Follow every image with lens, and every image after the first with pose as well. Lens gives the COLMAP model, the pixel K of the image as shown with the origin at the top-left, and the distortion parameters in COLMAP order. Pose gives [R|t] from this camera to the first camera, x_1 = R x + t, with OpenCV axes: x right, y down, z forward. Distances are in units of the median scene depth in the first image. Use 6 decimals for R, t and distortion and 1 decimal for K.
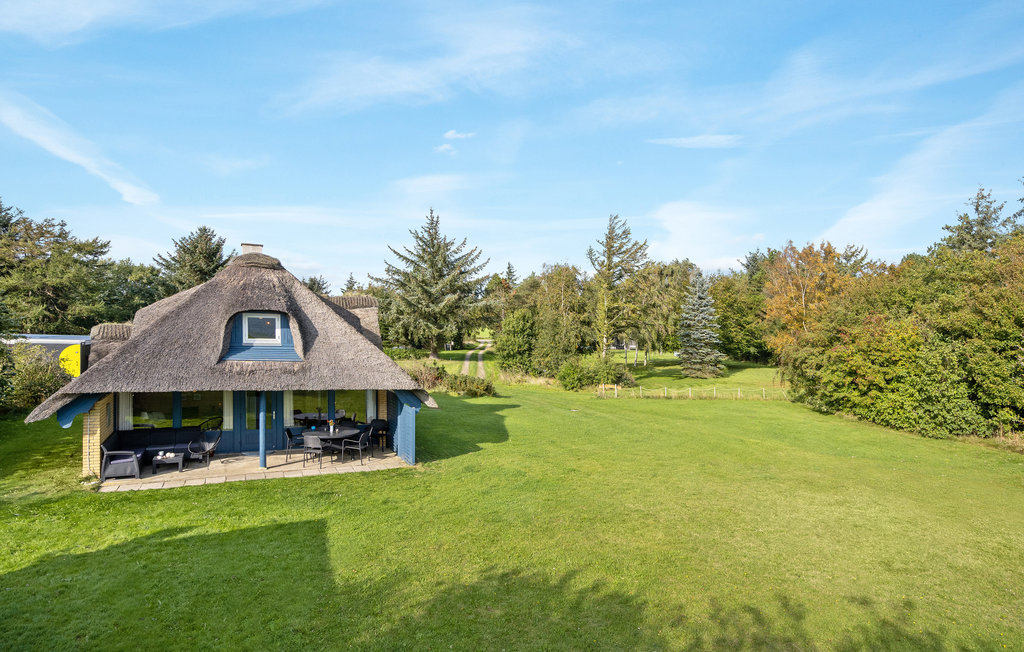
lens RADIAL K [[662.9, 0, 511.2], [0, 662.9, 361.7], [0, 0, 1]] dist [0.002308, 0.000276]
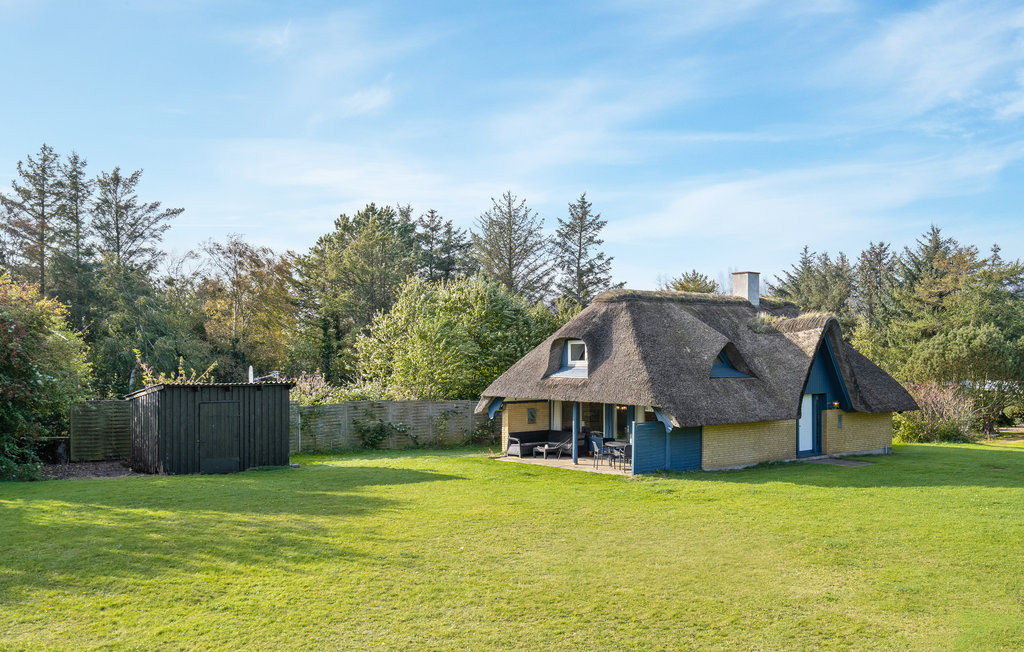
lens RADIAL K [[1070.5, 0, 510.1], [0, 1070.5, 365.5], [0, 0, 1]] dist [0.007237, 0.003052]
pose [[0.304423, 0.000865, -0.952537, 1.614947], [-0.061141, 0.997955, -0.018634, 0.014224], [0.950573, 0.063912, 0.303853, 0.221456]]
